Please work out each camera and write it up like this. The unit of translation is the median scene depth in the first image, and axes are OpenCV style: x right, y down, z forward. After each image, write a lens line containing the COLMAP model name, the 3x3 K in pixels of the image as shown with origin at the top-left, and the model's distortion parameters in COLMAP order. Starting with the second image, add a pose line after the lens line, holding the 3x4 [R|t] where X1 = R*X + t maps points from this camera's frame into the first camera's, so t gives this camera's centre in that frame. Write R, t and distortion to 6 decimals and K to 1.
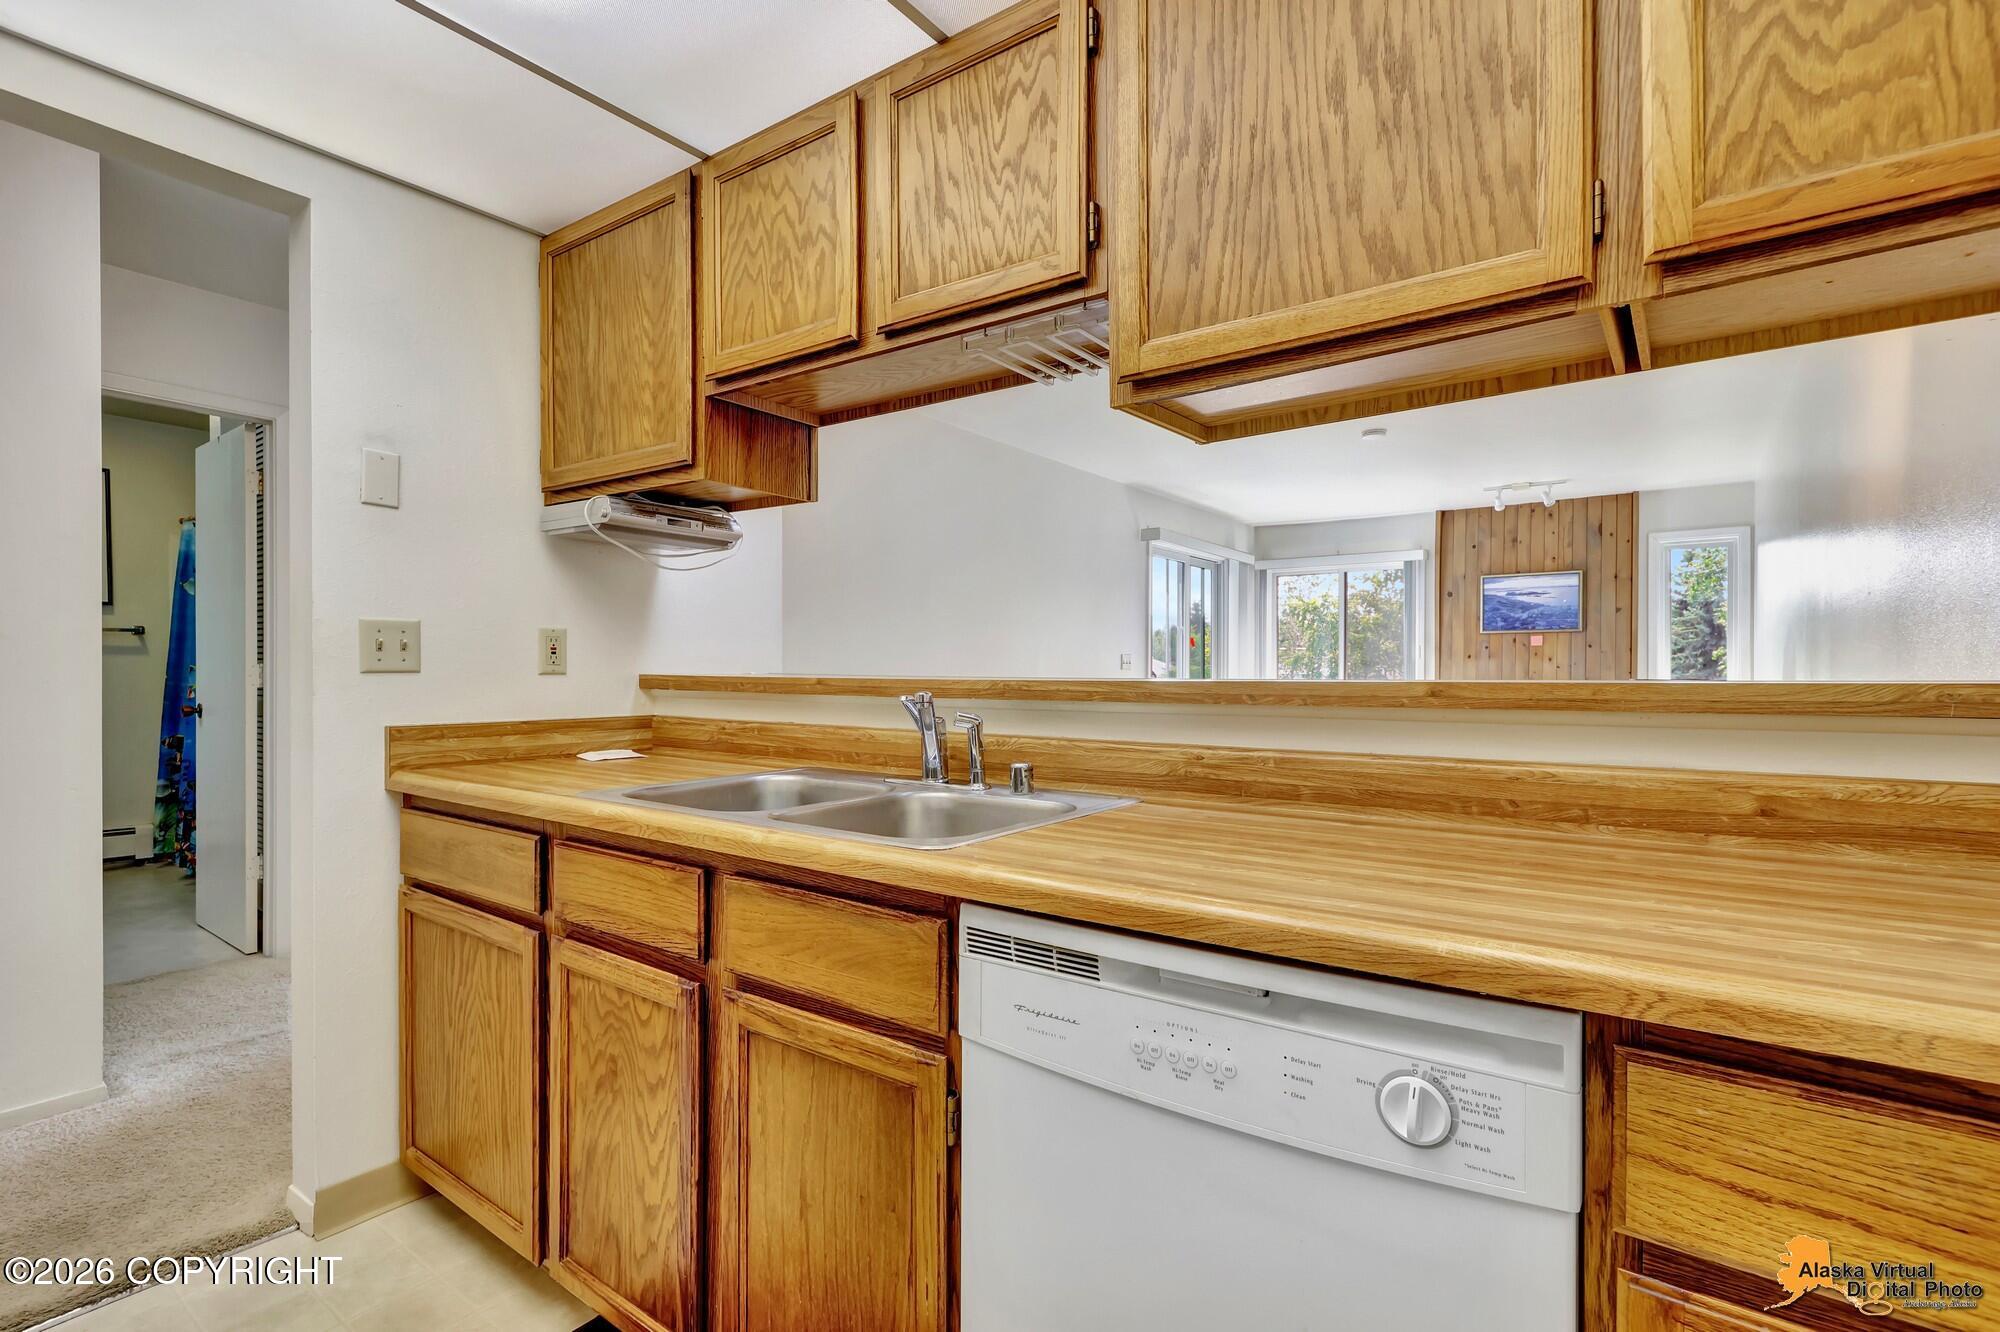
lens RADIAL K [[939.2, 0, 1036.6], [0, 939.2, 683.9], [0, 0, 1]] dist [0.010816, -0.004266]
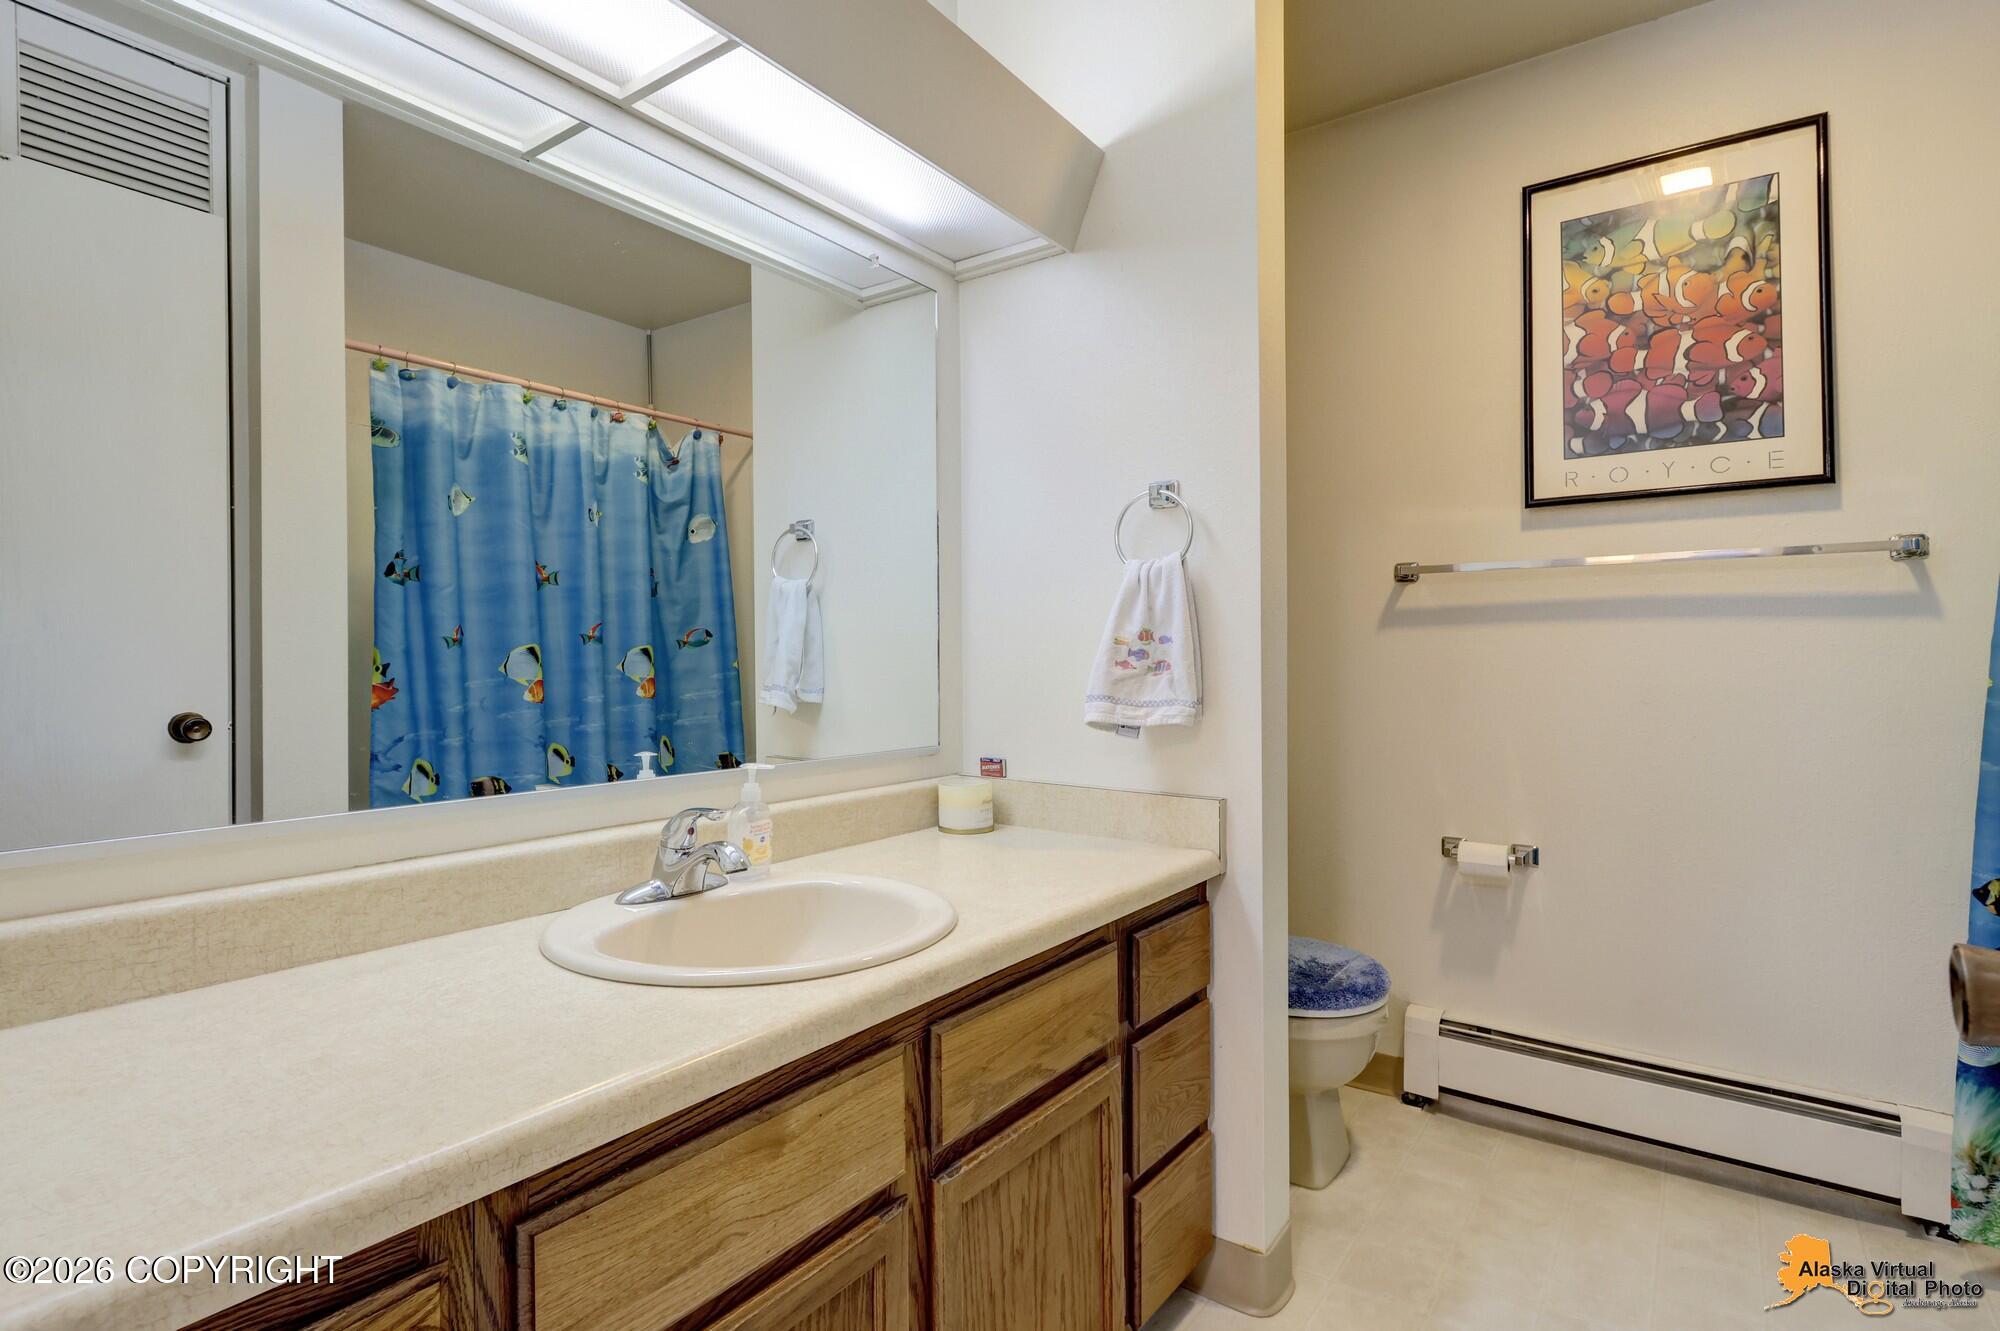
lens RADIAL K [[939.2, 0, 991.0], [0, 939.2, 654.6], [0, 0, 1]] dist [0.010816, -0.004266]
pose [[-0.005687, -0.006510, -0.999963, -1.919205], [-0.001091, 0.999978, -0.006504, -0.042931], [0.999983, 0.001054, -0.005694, 2.122613]]
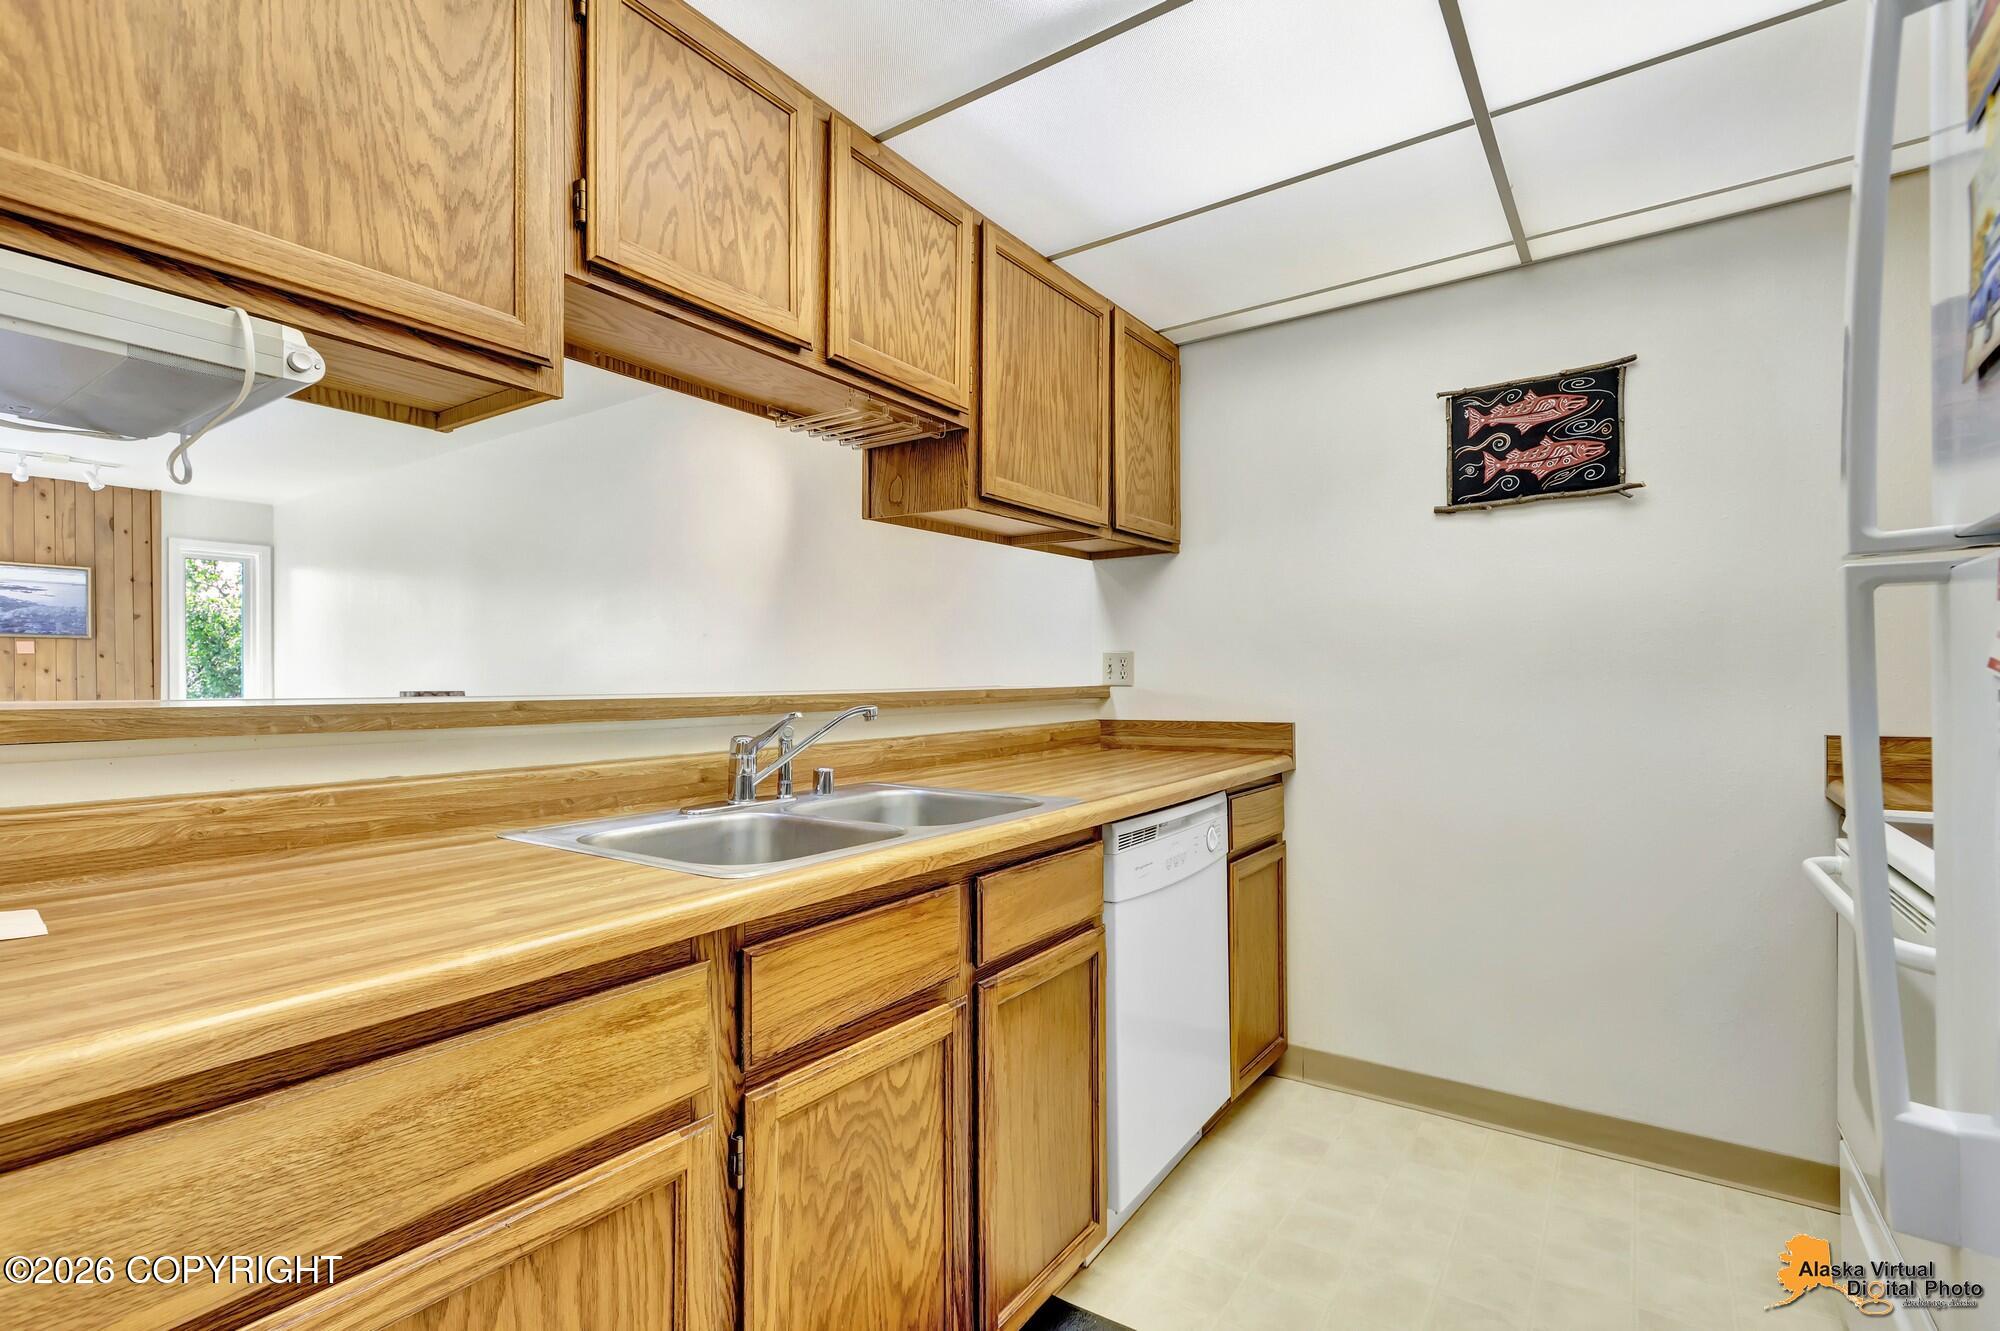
lens RADIAL K [[939.2, 0, 1017.3], [0, 939.2, 683.4], [0, 0, 1]] dist [0.010816, -0.004266]
pose [[-0.037148, -0.006882, 0.999286, -1.203911], [0.022663, 0.999713, 0.007728, -0.023021], [-0.999053, 0.022934, -0.036981, 0.847862]]
